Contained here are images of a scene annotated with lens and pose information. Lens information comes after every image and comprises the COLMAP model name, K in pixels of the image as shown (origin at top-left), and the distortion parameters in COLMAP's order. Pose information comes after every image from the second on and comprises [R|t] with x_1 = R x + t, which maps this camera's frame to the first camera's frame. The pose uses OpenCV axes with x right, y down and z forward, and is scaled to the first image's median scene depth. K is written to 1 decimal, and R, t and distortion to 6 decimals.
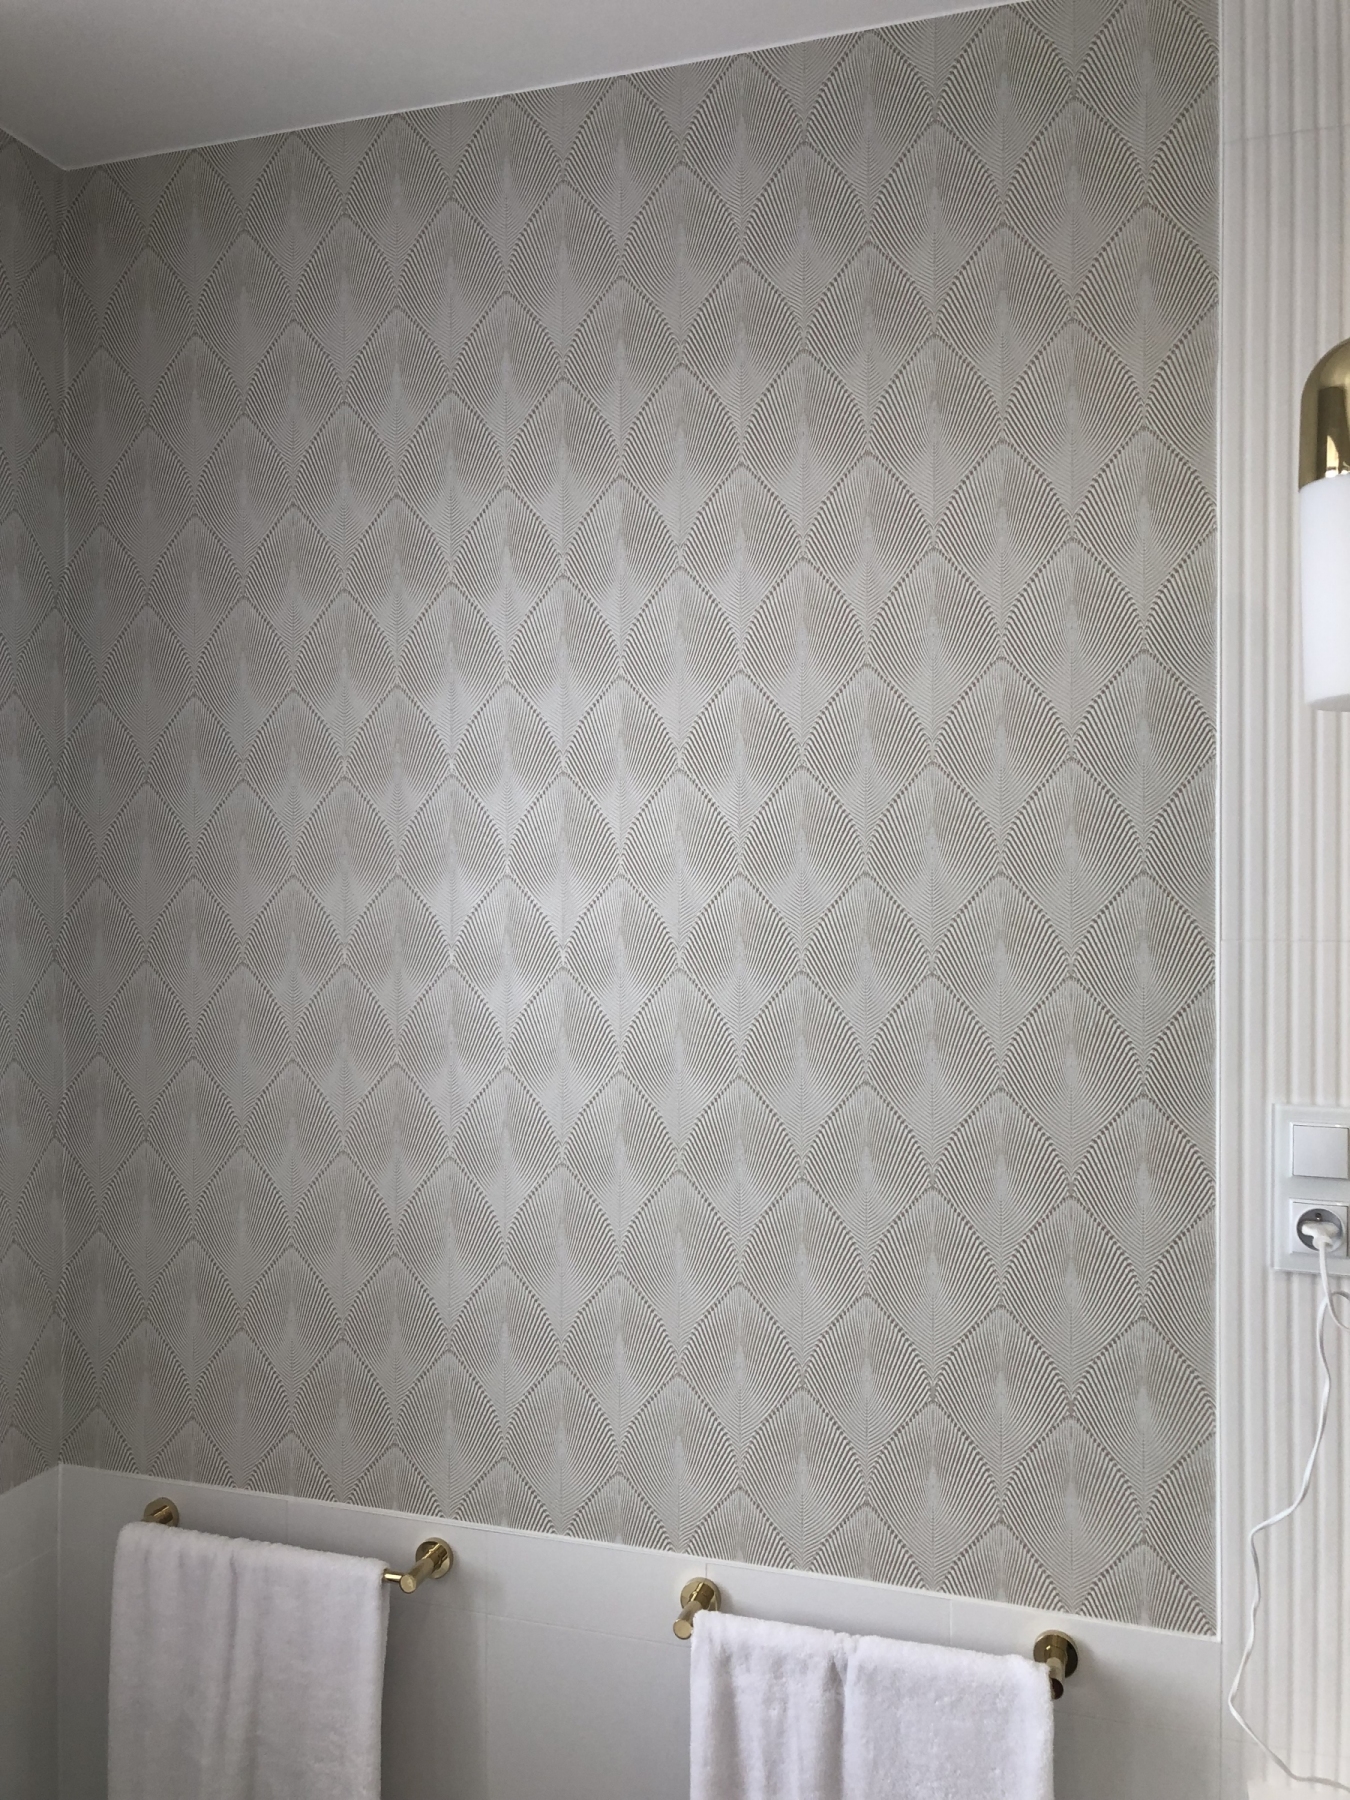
lens RADIAL K [[1483.1, 0, 651.4], [0, 1483.1, 877.1], [0, 0, 1]] dist [0.022453, -0.010763]
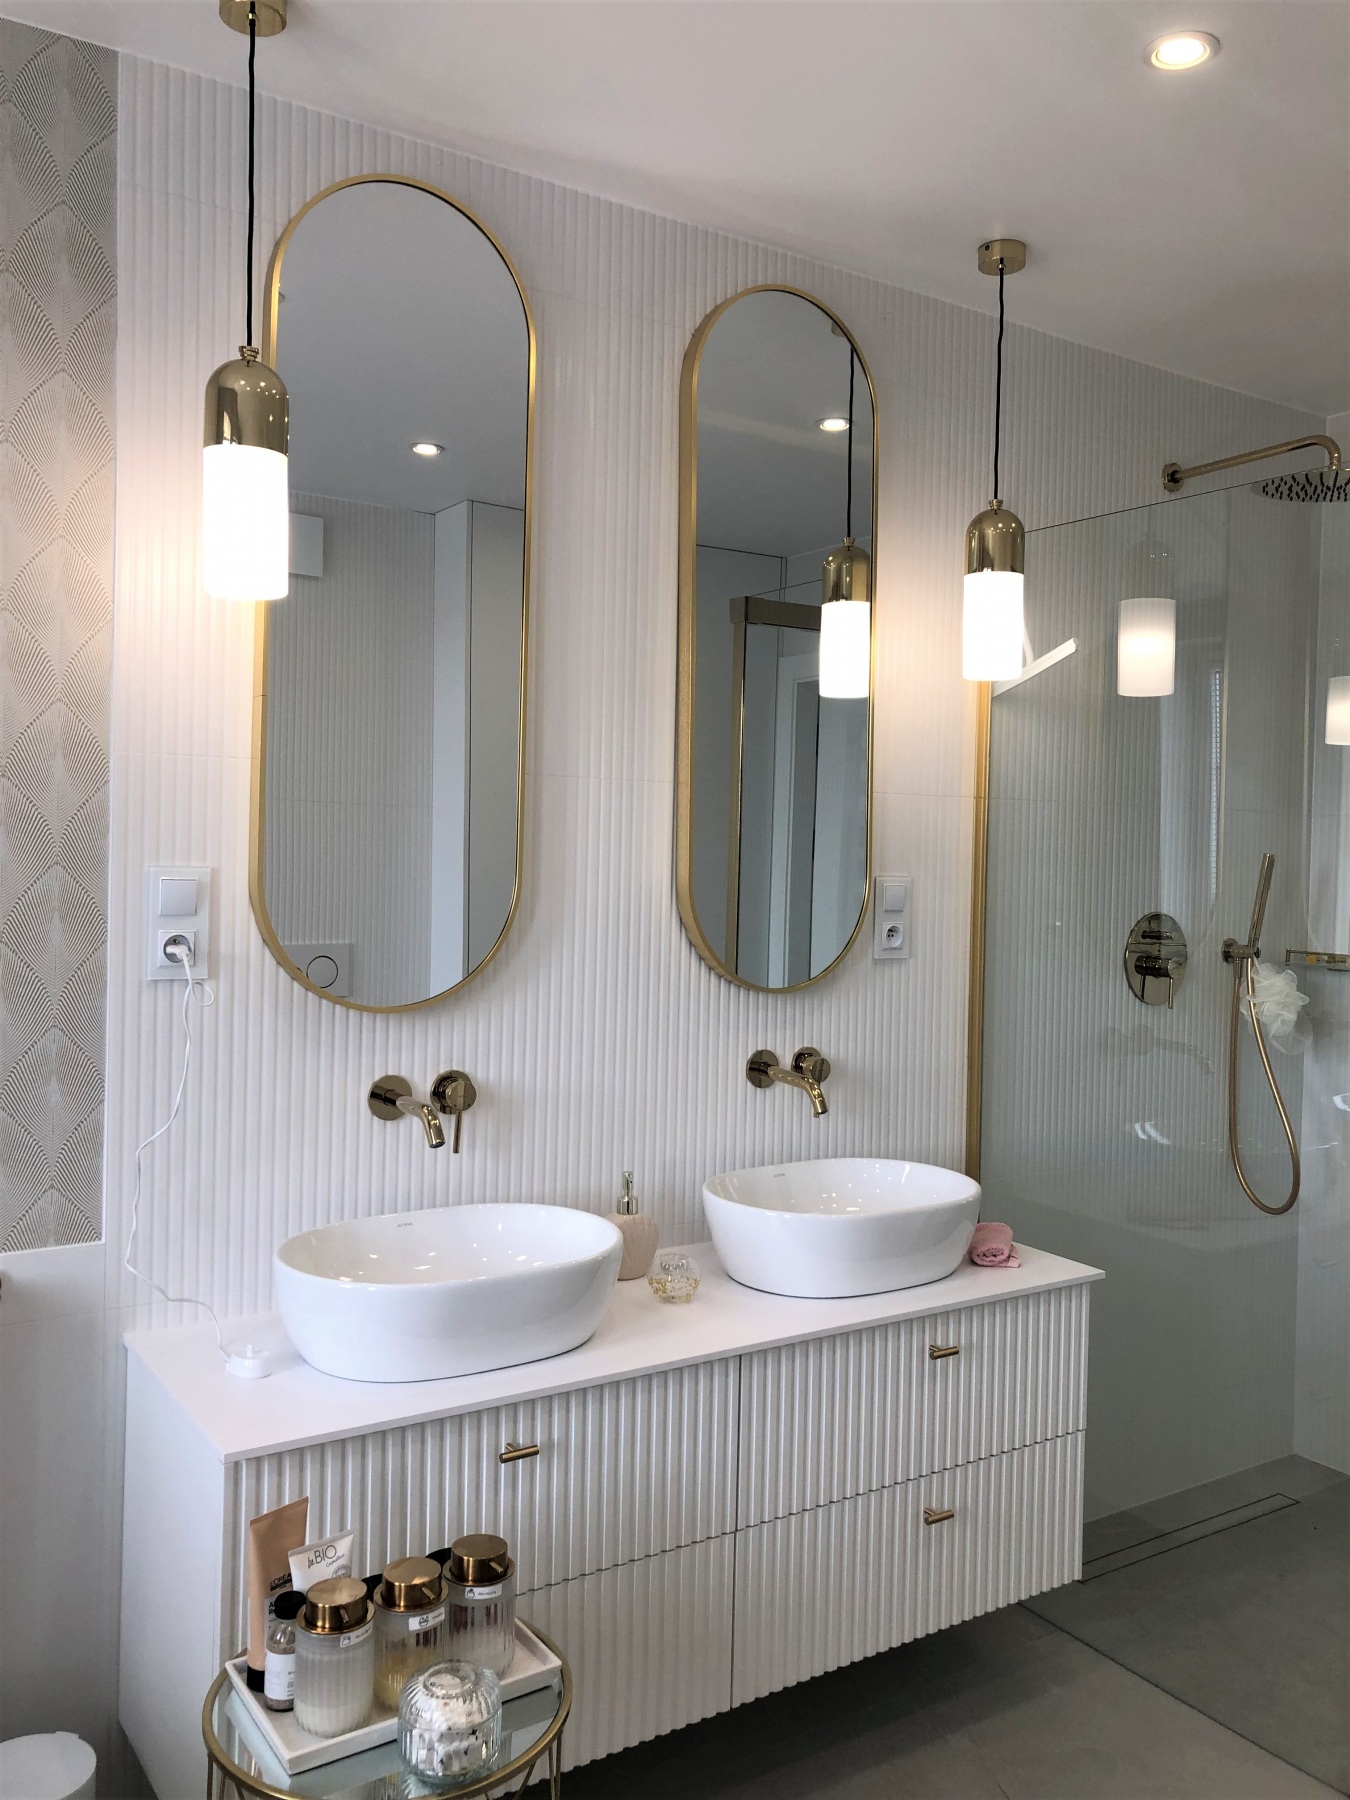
lens RADIAL K [[1483.1, 0, 682.4], [0, 1483.1, 873.4], [0, 0, 1]] dist [0.022453, -0.010763]
pose [[0.626228, -0.007538, 0.779603, -0.380130], [-0.026233, 0.999183, 0.030733, 0.099970], [-0.779198, -0.039697, 0.625519, -0.305715]]
